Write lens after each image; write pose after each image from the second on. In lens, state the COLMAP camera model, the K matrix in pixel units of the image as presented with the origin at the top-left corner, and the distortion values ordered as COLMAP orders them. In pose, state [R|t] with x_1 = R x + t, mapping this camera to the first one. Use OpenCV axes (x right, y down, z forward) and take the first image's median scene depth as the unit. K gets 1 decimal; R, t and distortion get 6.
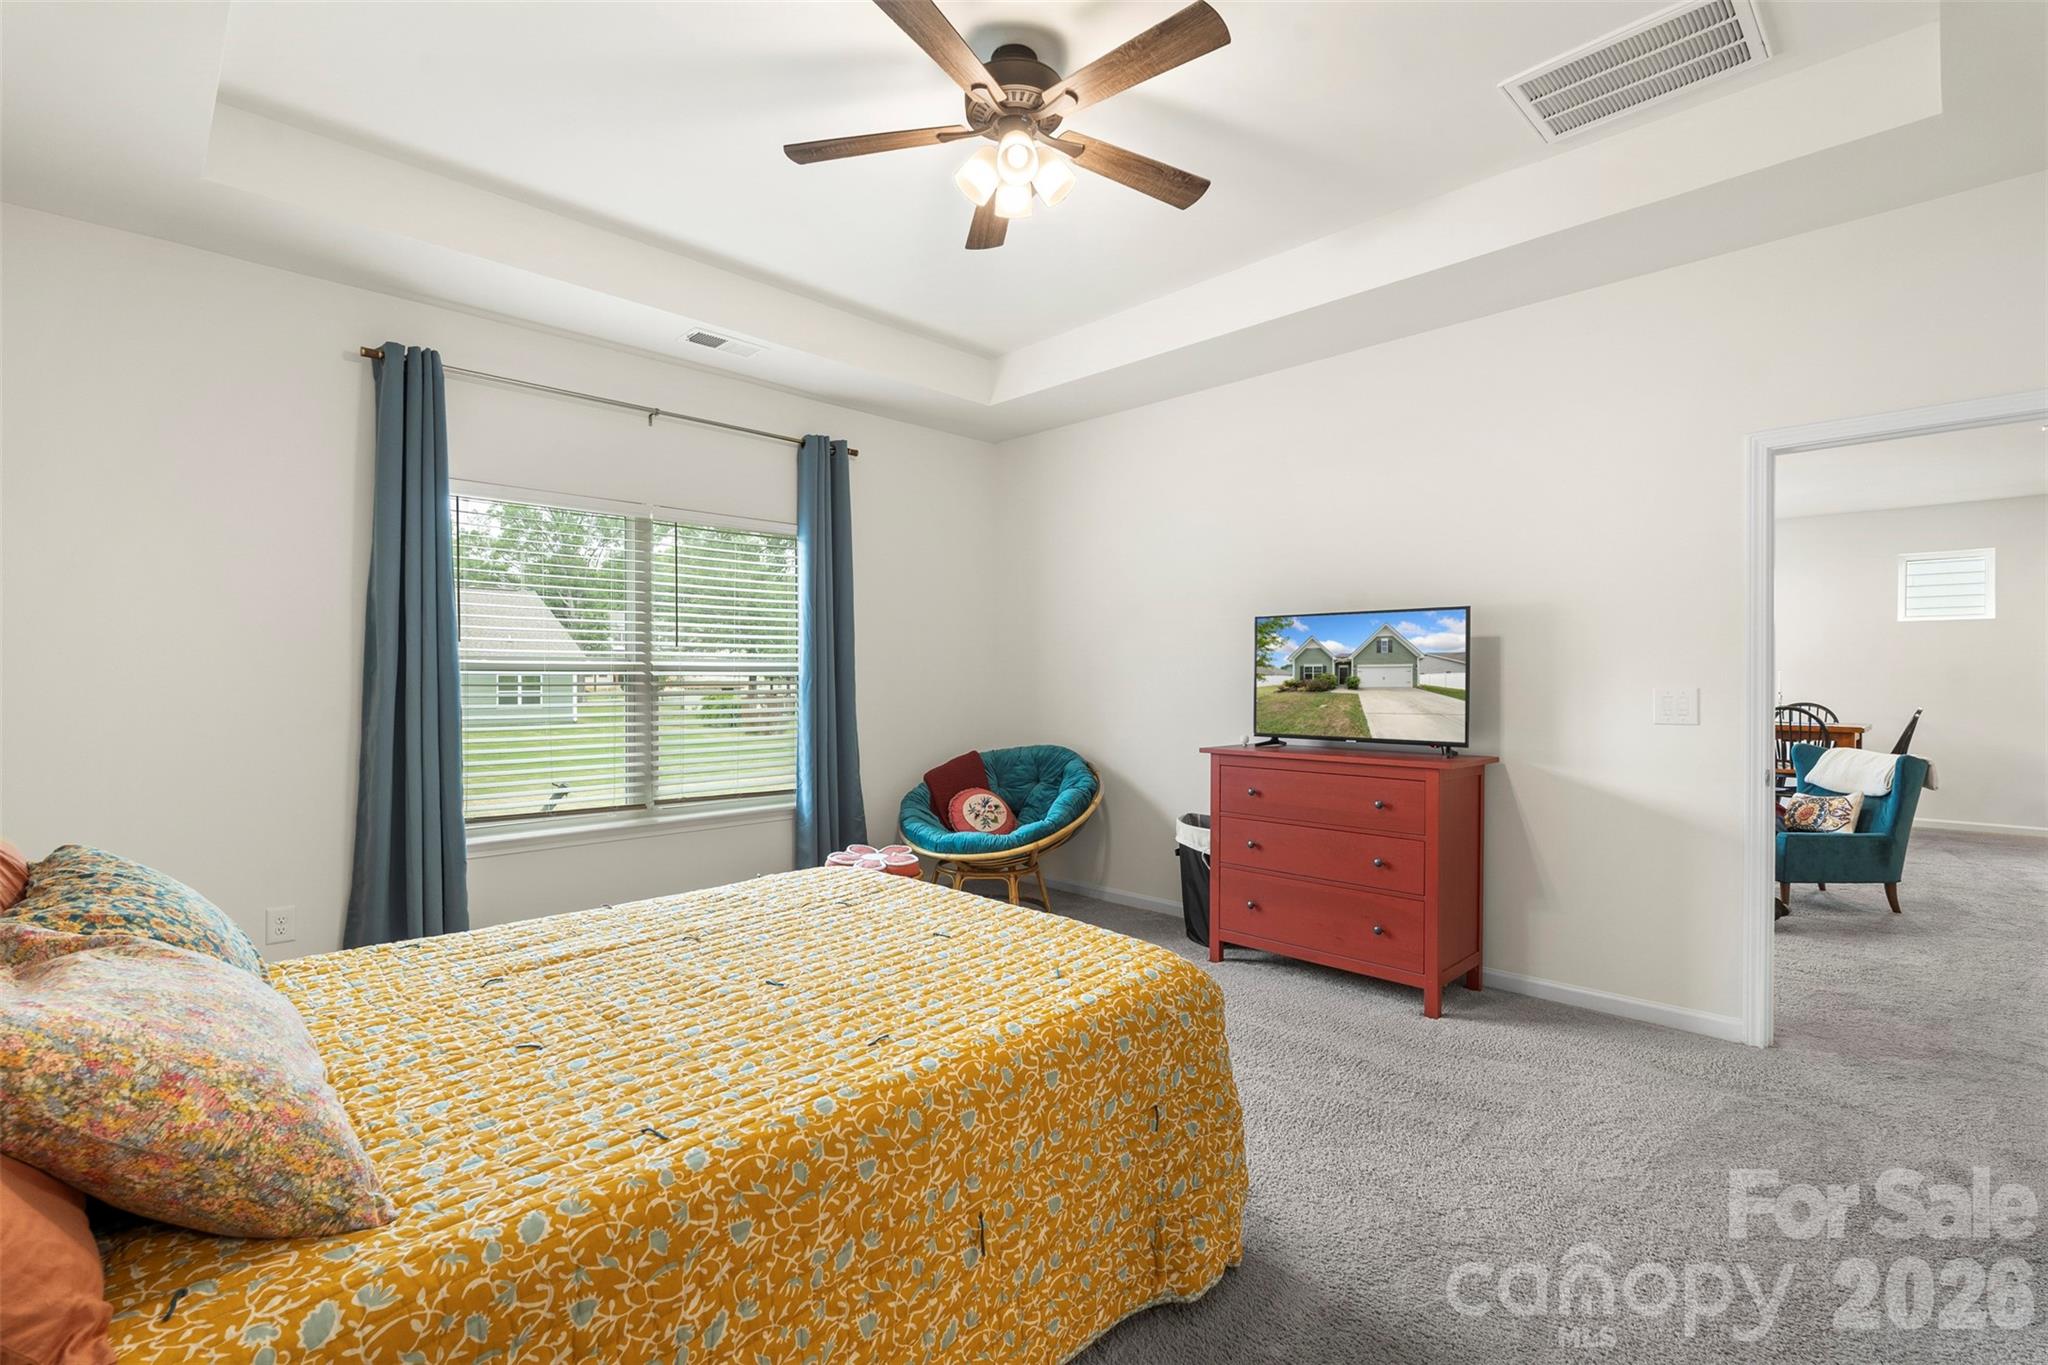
lens RADIAL K [[908.6, 0, 1024.0], [0, 908.6, 682.5], [0, 0, 1]] dist [-0.000027, 0.000190]
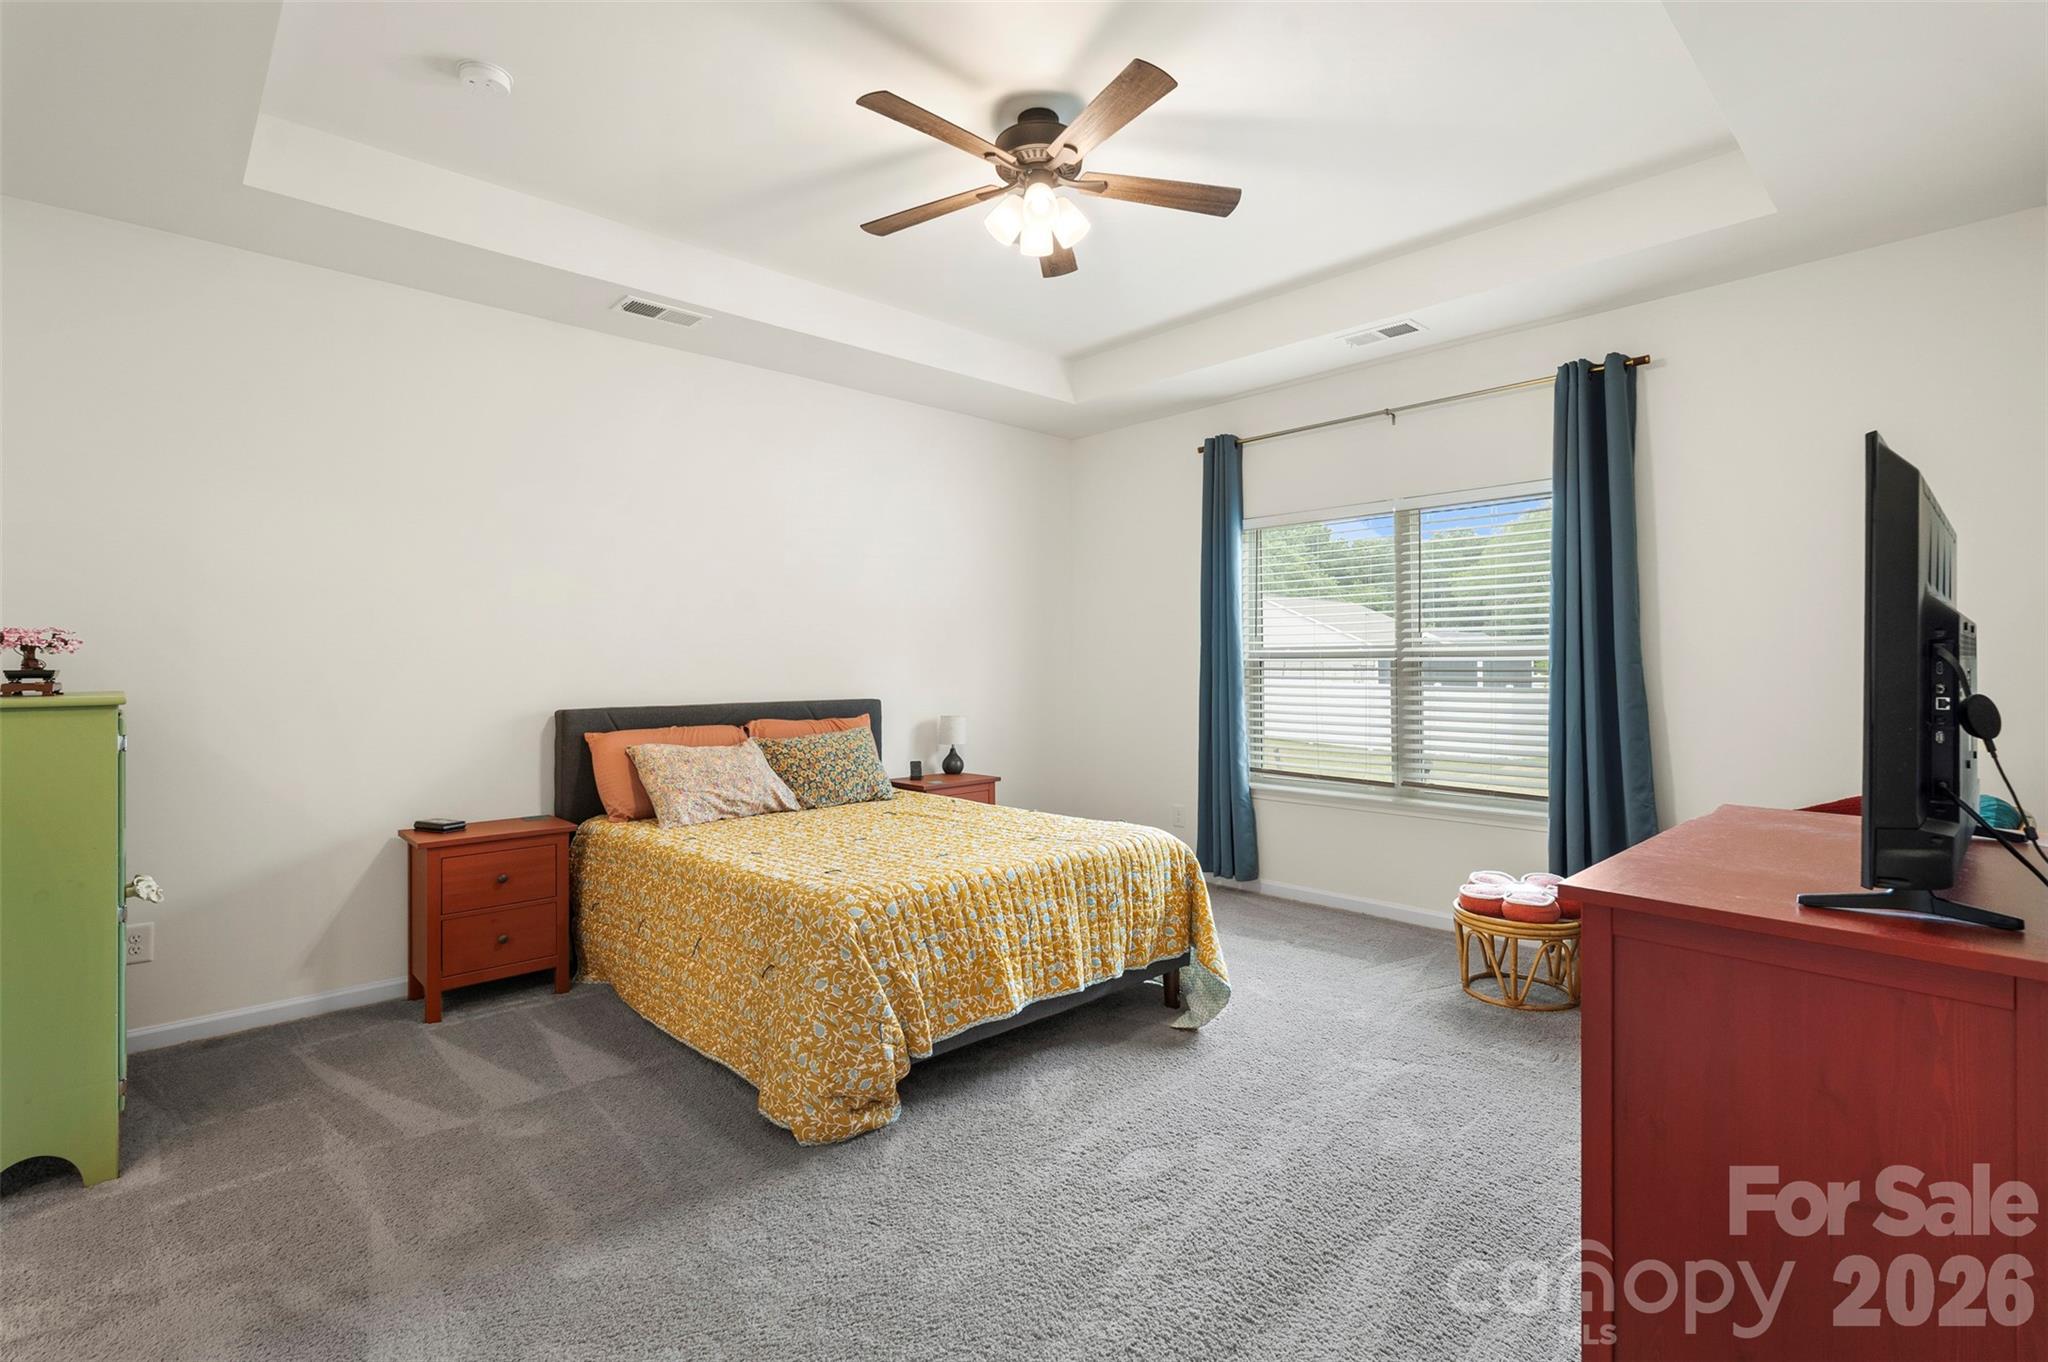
lens RADIAL K [[939.8, 0, 1024.0], [0, 939.8, 681.0], [0, 0, 1]] dist [-0.001068, -0.000037]
pose [[-0.019388, 0.021792, -0.999575, 0.708332], [-0.006241, 0.999740, 0.021916, -0.005737], [0.999793, 0.006663, -0.019247, 0.599250]]
